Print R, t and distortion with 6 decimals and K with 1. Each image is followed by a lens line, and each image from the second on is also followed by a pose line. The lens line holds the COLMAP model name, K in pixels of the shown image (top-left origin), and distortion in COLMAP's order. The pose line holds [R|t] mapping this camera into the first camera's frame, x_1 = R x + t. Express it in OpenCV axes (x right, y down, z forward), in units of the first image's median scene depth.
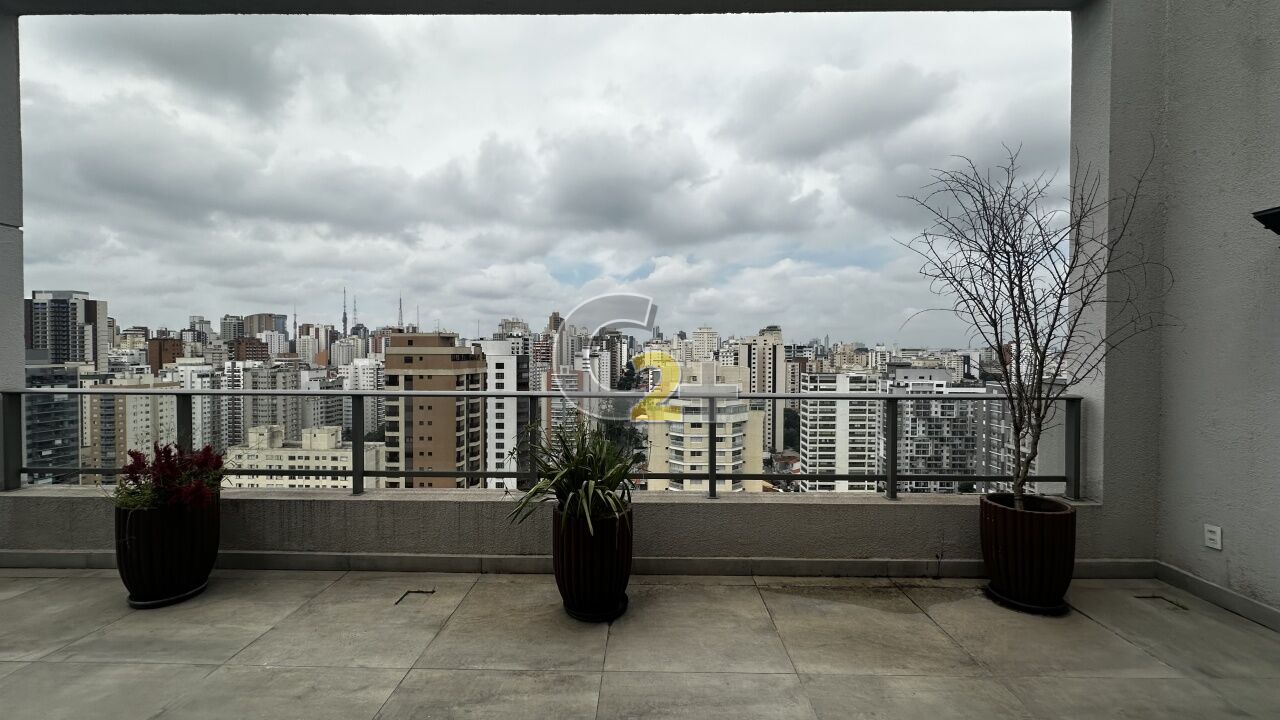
lens RADIAL K [[510.4, 0, 640.0], [0, 510.4, 360.0], [0, 0, 1]] dist [-0.002285, 0.000748]
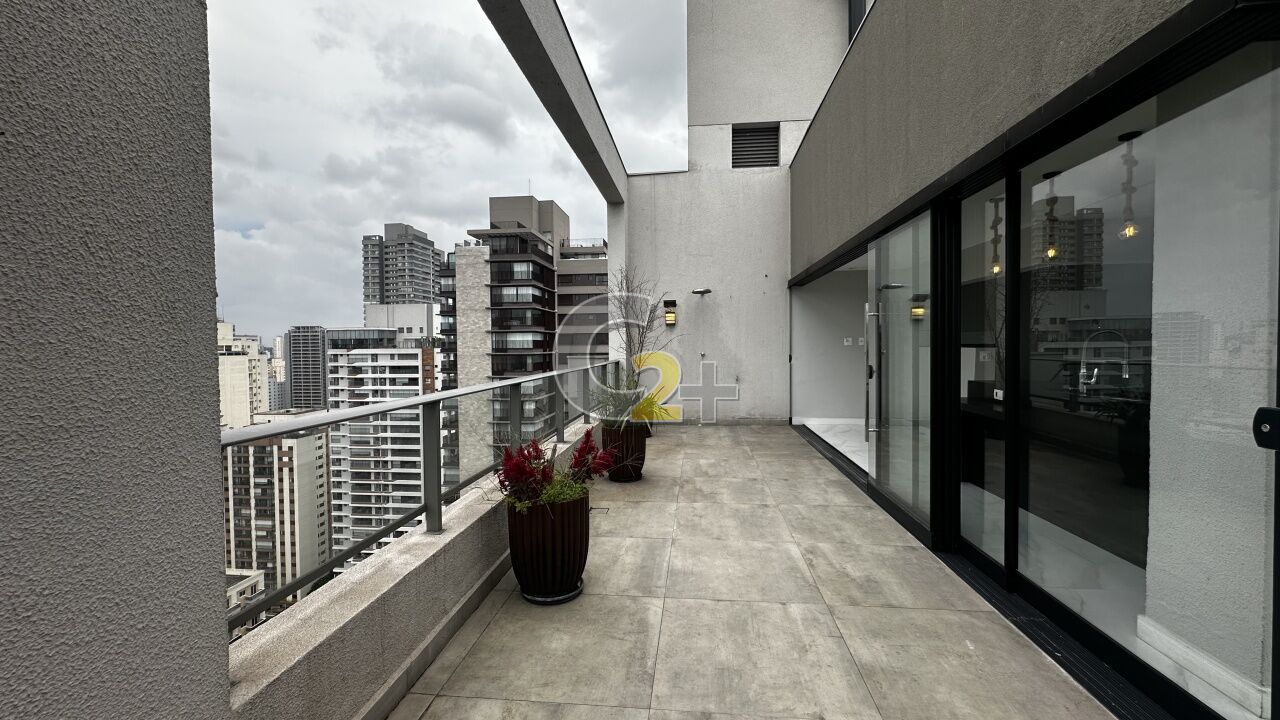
lens RADIAL K [[510.4, 0, 640.0], [0, 510.4, 360.0], [0, 0, 1]] dist [-0.002285, 0.000748]
pose [[0.096933, -0.031347, 0.994797, -2.359026], [0.029958, 0.999143, 0.028565, -0.003402], [-0.994840, 0.027033, 0.097789, 0.920269]]
